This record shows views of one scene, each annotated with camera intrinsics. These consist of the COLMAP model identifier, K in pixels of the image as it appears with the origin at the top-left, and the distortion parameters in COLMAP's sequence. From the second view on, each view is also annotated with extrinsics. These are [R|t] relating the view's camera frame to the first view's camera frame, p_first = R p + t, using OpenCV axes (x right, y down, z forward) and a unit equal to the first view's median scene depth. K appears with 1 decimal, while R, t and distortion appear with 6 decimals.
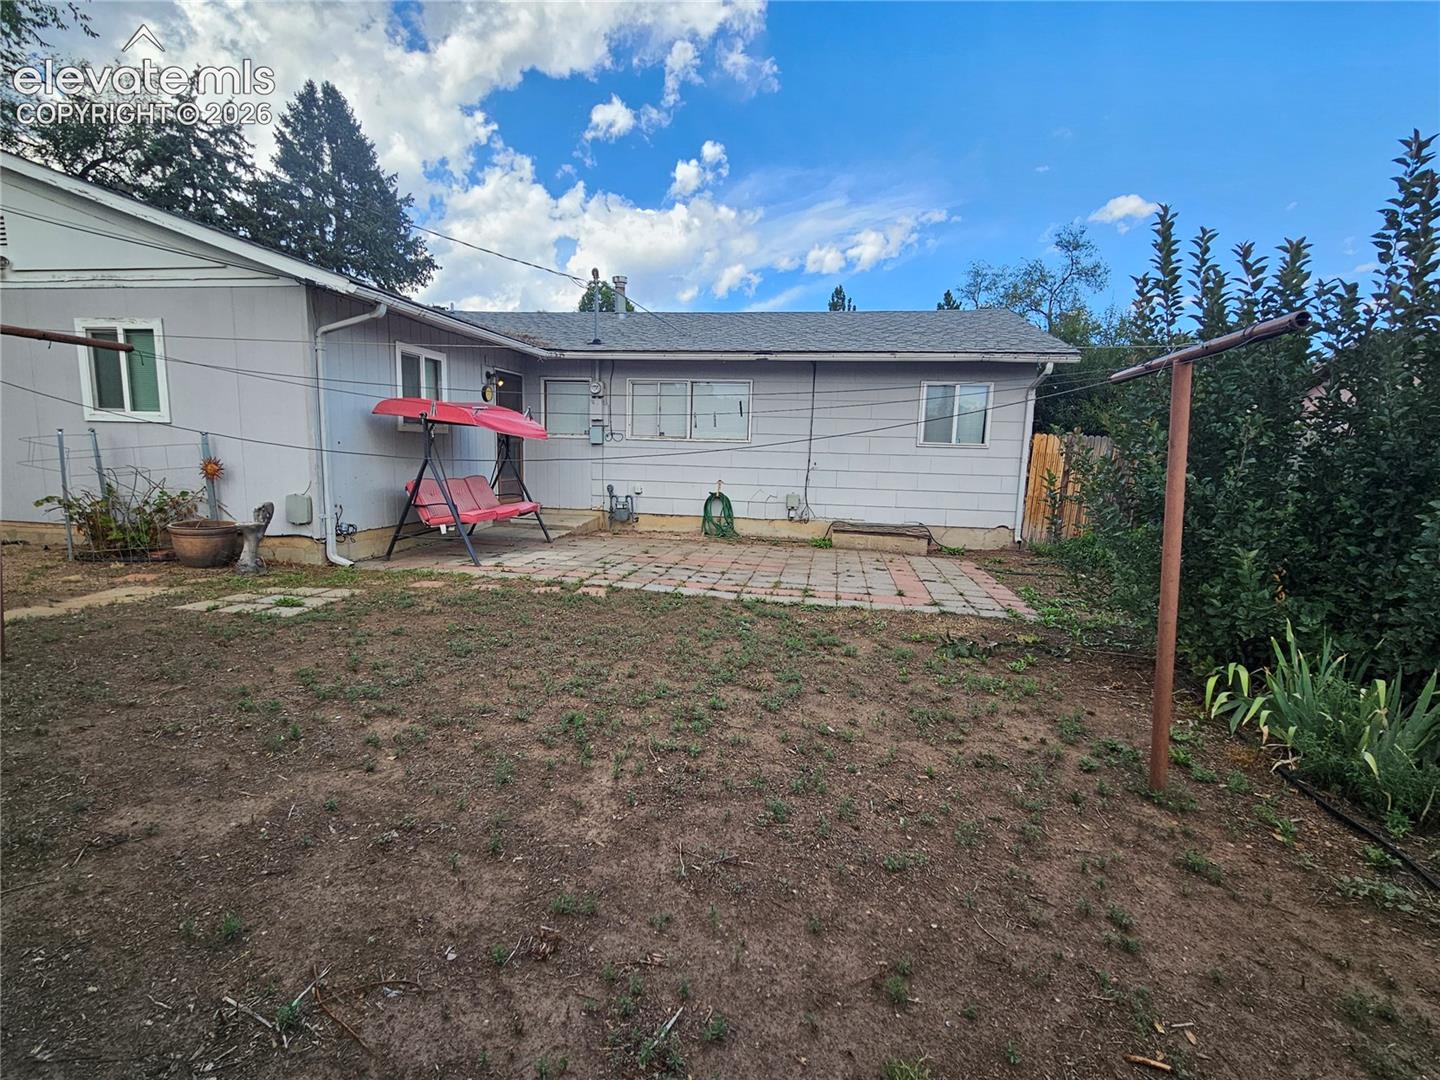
lens RADIAL K [[662.3, 0, 722.4], [0, 662.3, 543.4], [0, 0, 1]] dist [-0.000605, 0.001230]
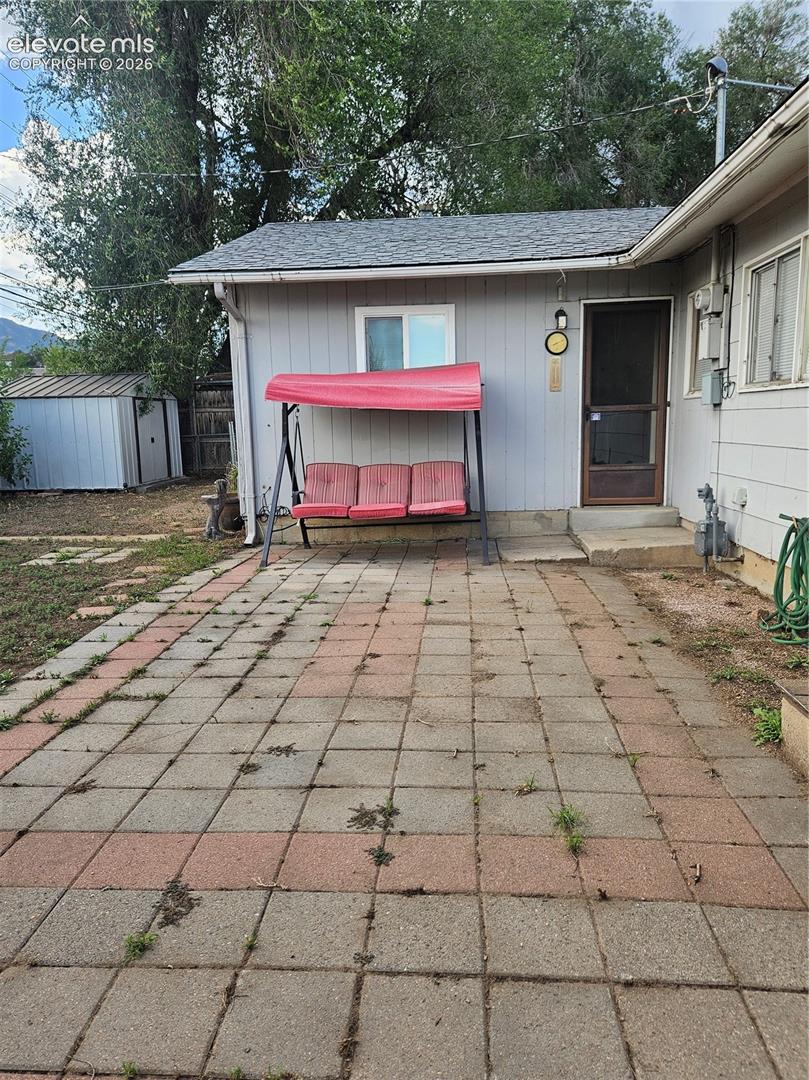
lens RADIAL K [[765.6, 0, 404.5], [0, 765.6, 540.0], [0, 0, 1]] dist [0.068003, -0.052032]
pose [[0.094854, 0.121825, -0.988009, 0.438484], [-0.113689, 0.987316, 0.110824, -0.090689], [0.988978, 0.101814, 0.107501, 0.752427]]
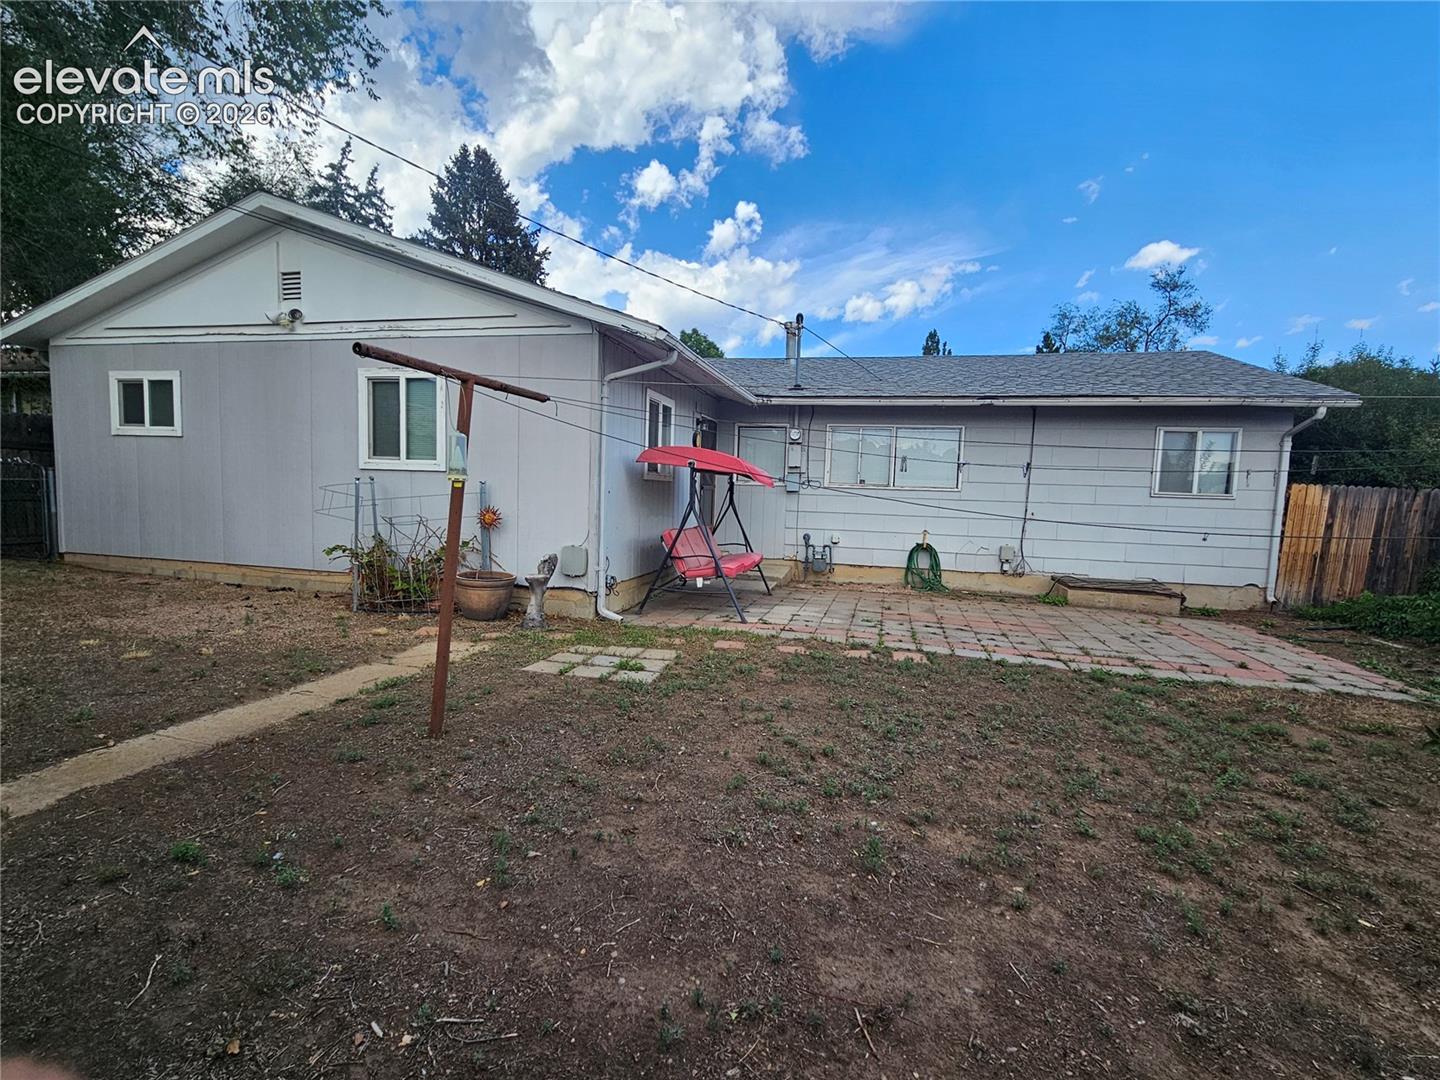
lens RADIAL K [[662.2, 0, 723.9], [0, 662.2, 549.3], [0, 0, 1]] dist [-0.001531, -0.000064]
pose [[0.996861, 0.012491, -0.078186, -0.229157], [-0.016726, 0.998415, -0.053742, -0.013294], [0.077391, 0.054881, 0.995489, 0.037461]]
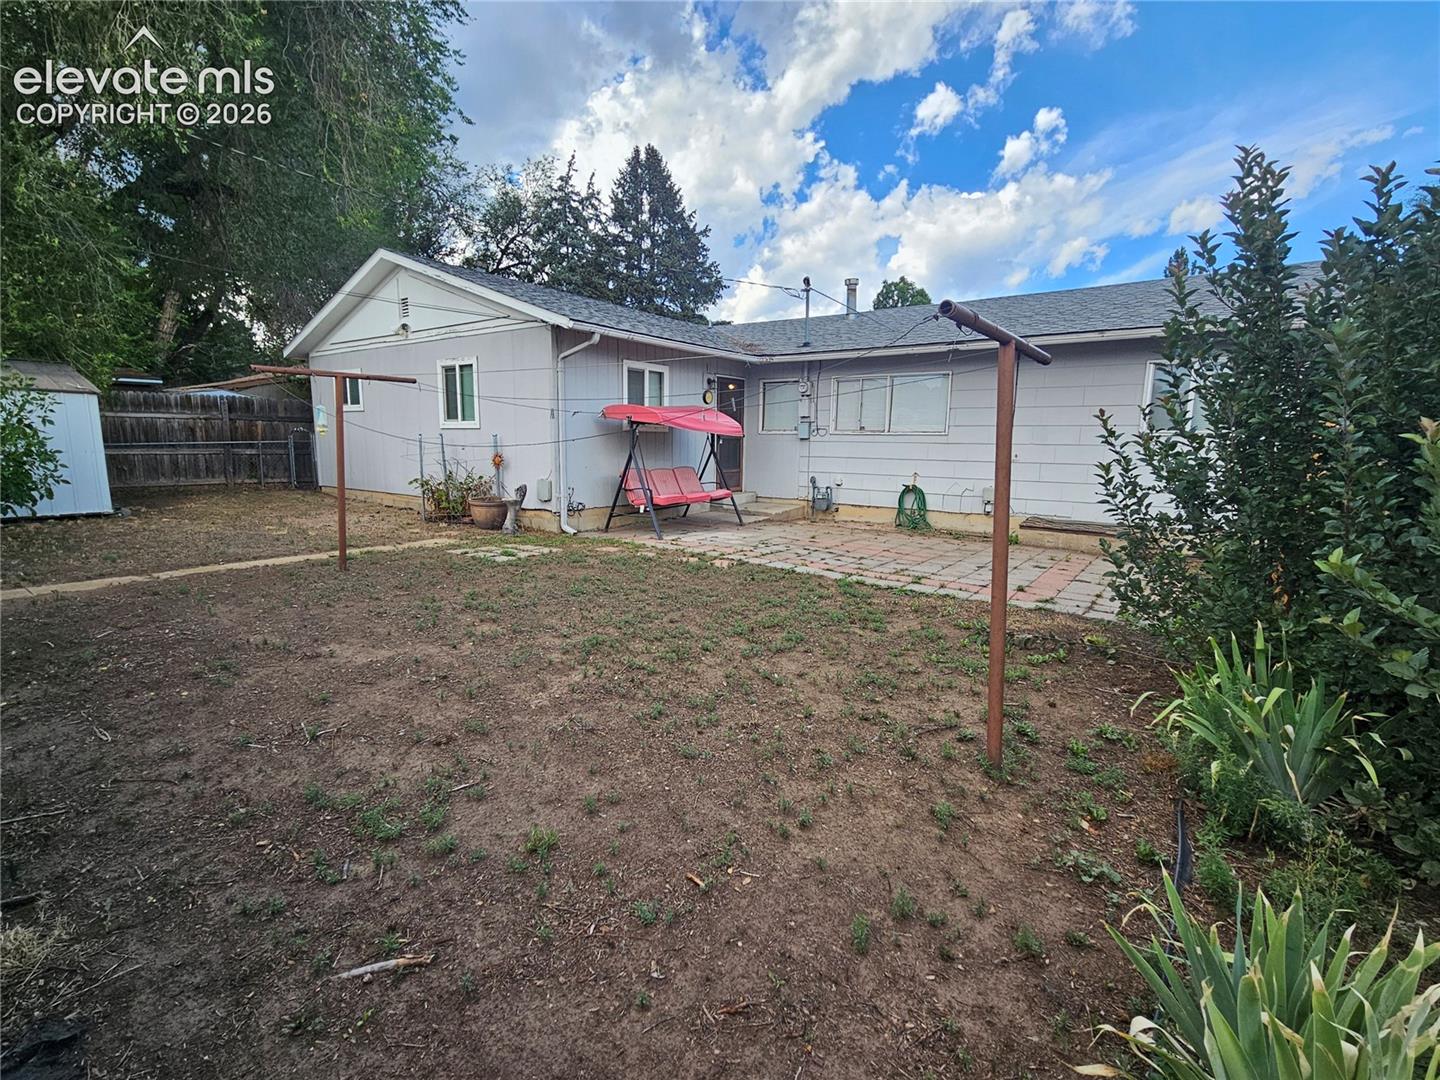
lens RADIAL K [[655.1, 0, 725.9], [0, 655.1, 553.6], [0, 0, 1]] dist [-0.014457, -0.000557]
pose [[0.895891, 0.061318, -0.440021, 0.194284], [-0.052084, 0.998096, 0.033044, 0.009826], [0.441210, -0.006686, 0.897379, -0.027657]]
